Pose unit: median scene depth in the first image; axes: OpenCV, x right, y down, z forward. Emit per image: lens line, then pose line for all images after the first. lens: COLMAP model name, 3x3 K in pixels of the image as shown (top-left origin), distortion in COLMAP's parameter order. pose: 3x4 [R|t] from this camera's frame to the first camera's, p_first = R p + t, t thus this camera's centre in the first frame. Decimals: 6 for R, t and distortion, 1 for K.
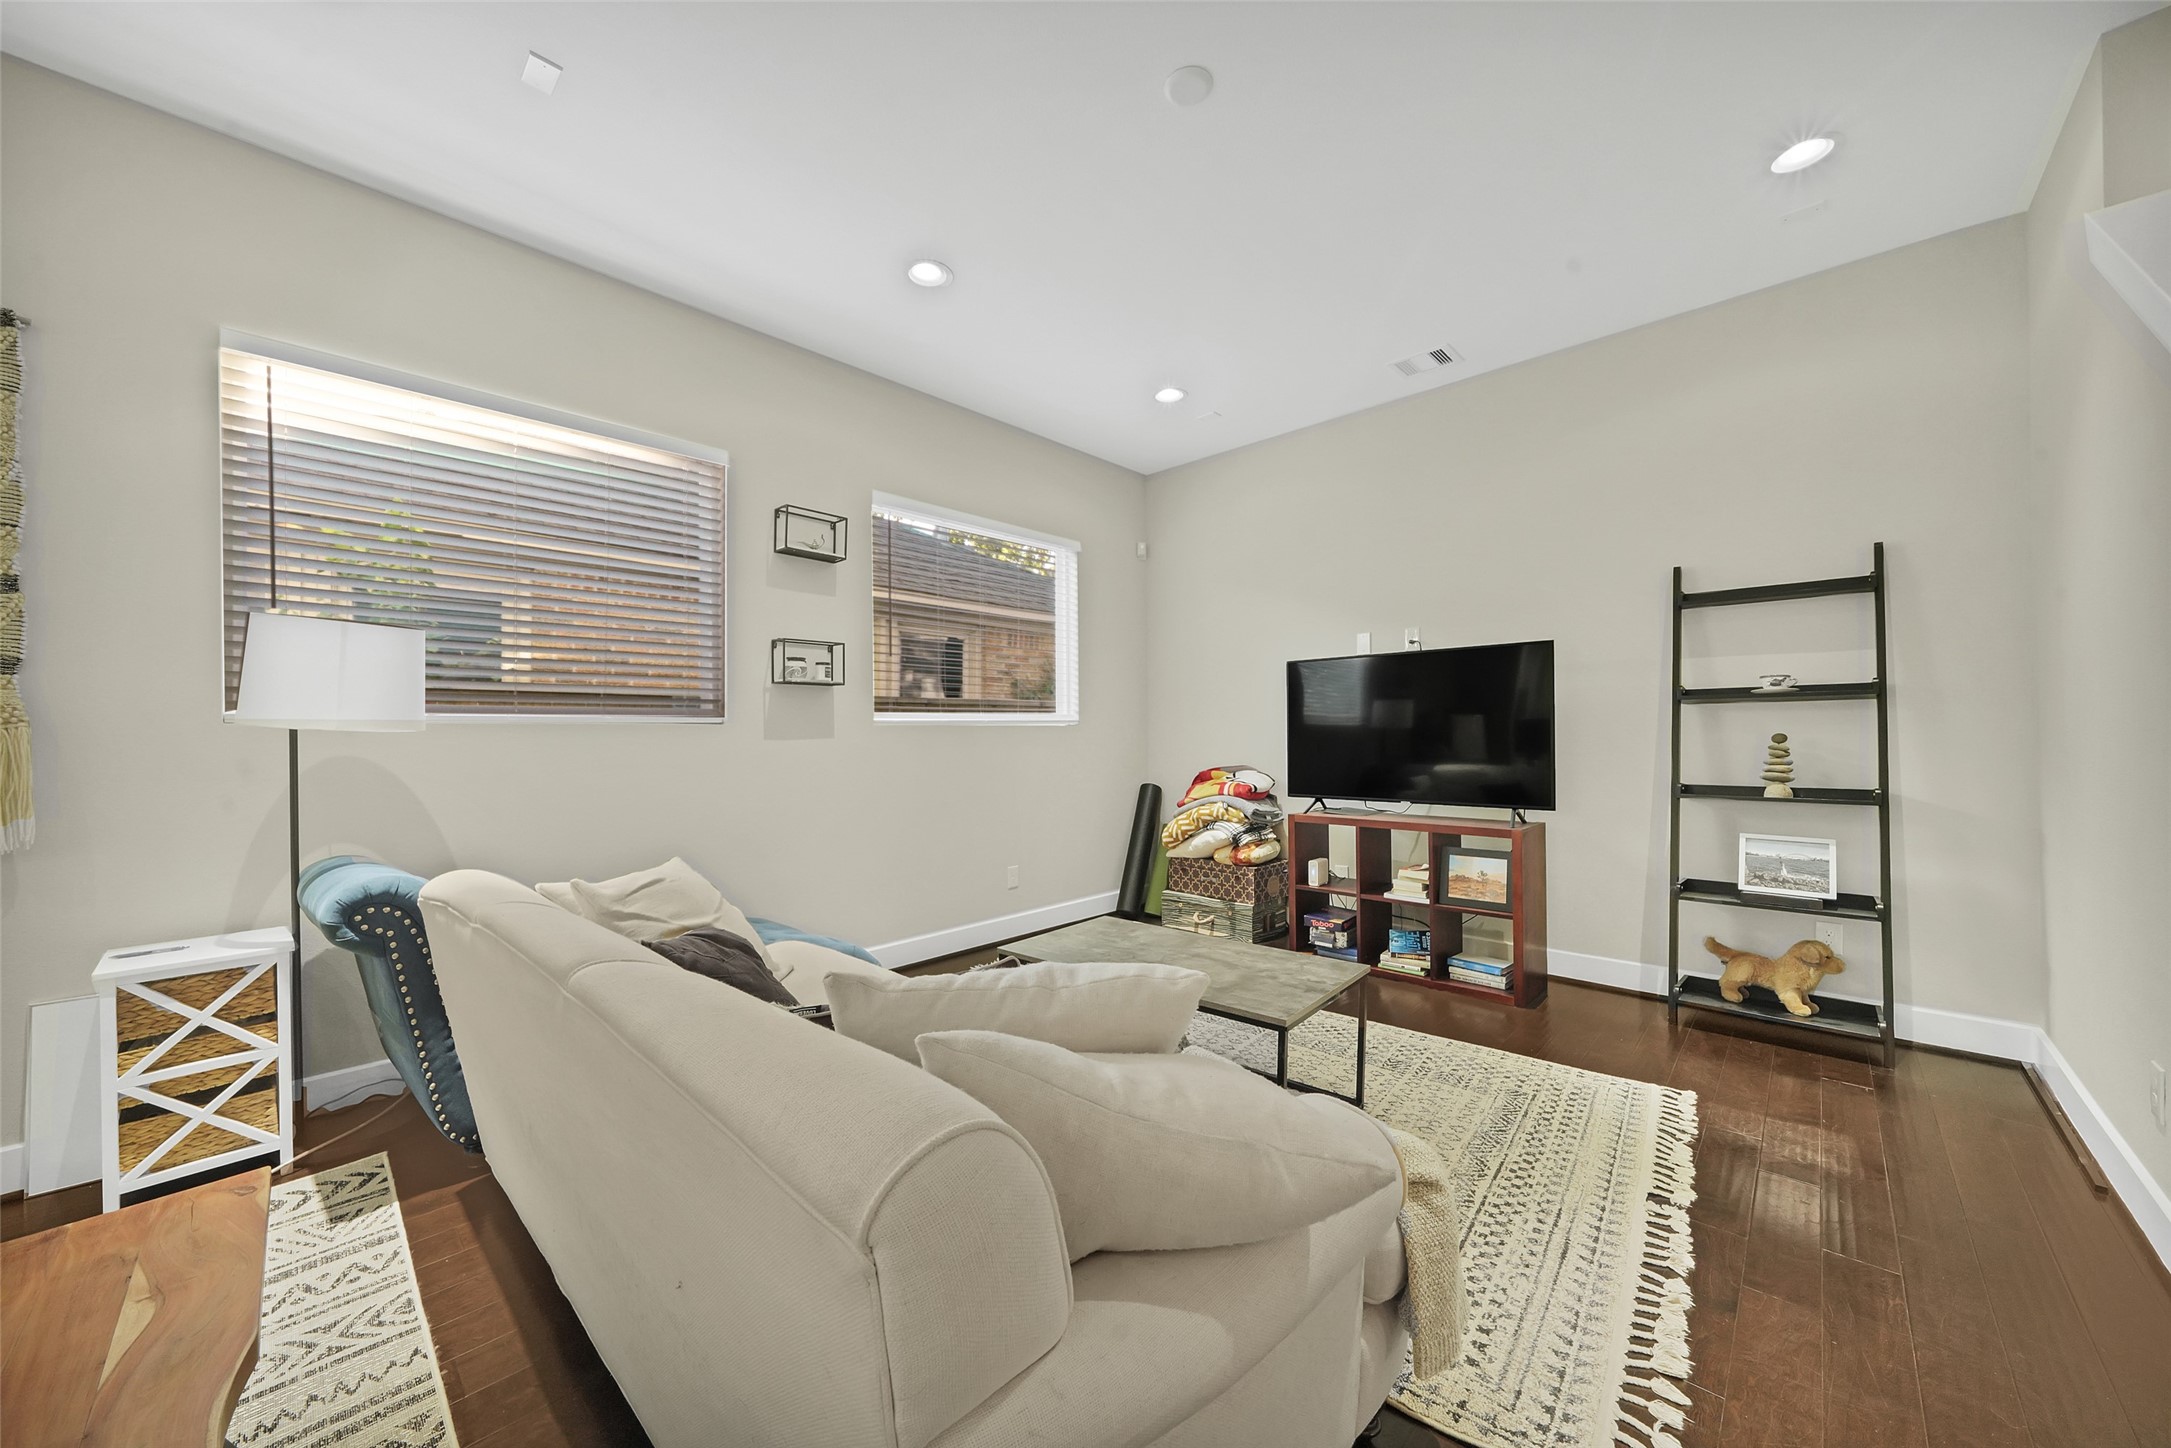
lens RADIAL K [[775.5, 0, 1126.0], [0, 775.5, 680.9], [0, 0, 1]] dist [0.000519, 0.000047]
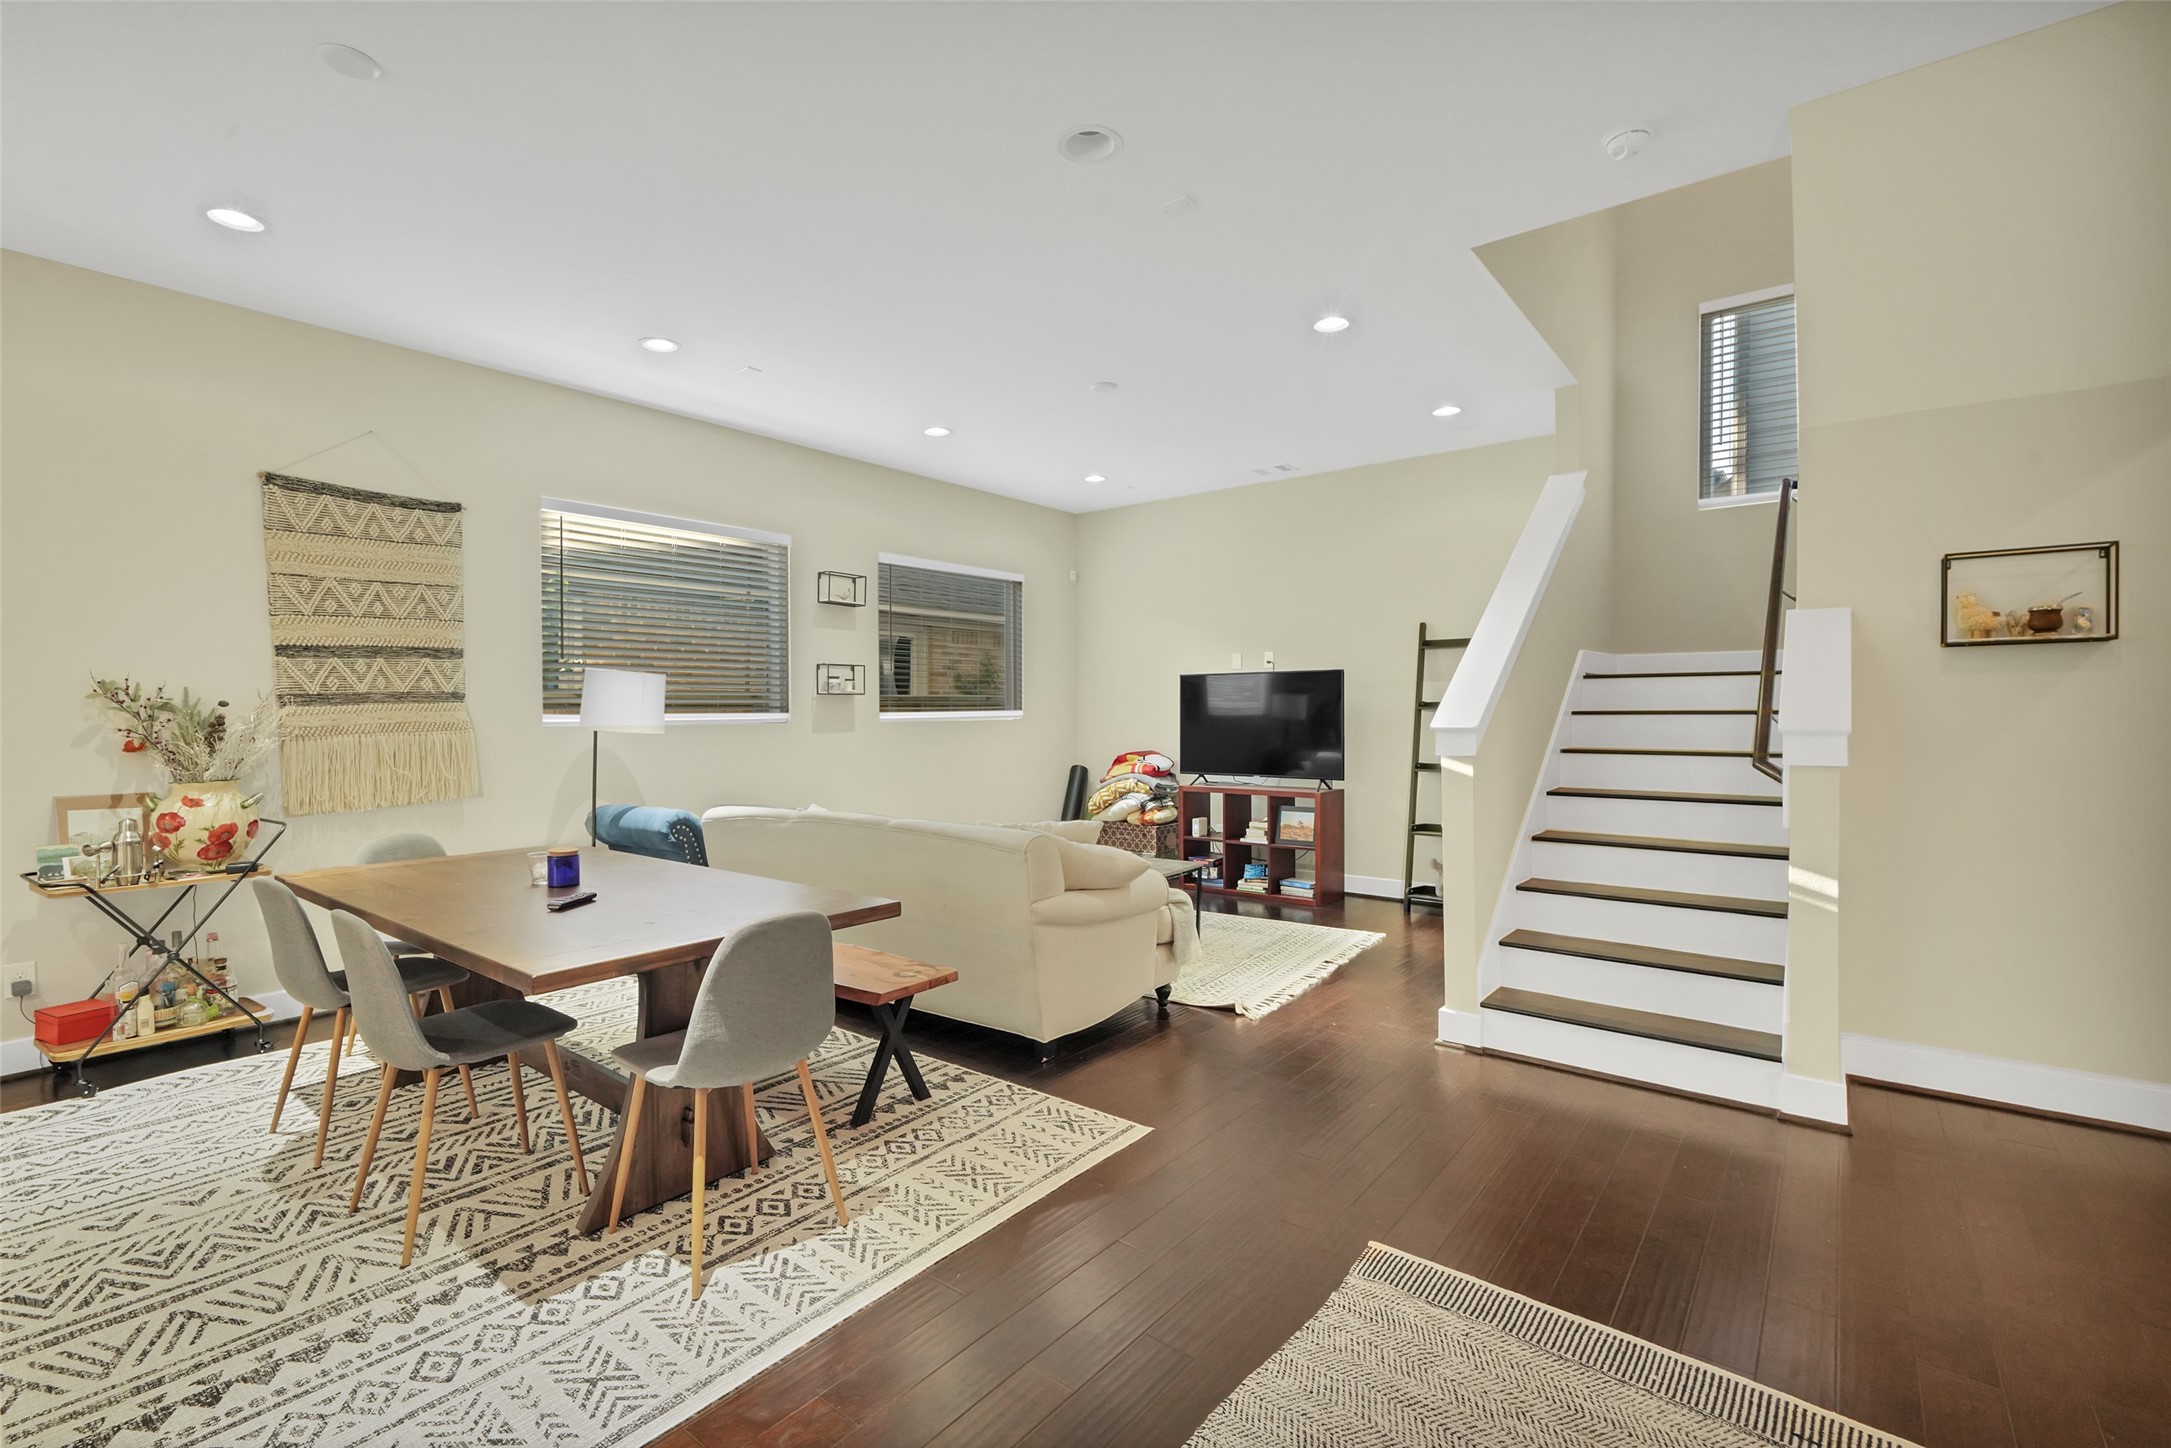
lens RADIAL K [[942.6, 0, 1085.5], [0, 942.6, 724.0], [0, 0, 1]] dist [-0.000201, -0.000036]
pose [[0.999190, 0.001905, 0.040186, -0.024939], [-0.005192, 0.996631, 0.081854, -0.073735], [-0.039895, -0.081996, 0.995834, -0.648612]]
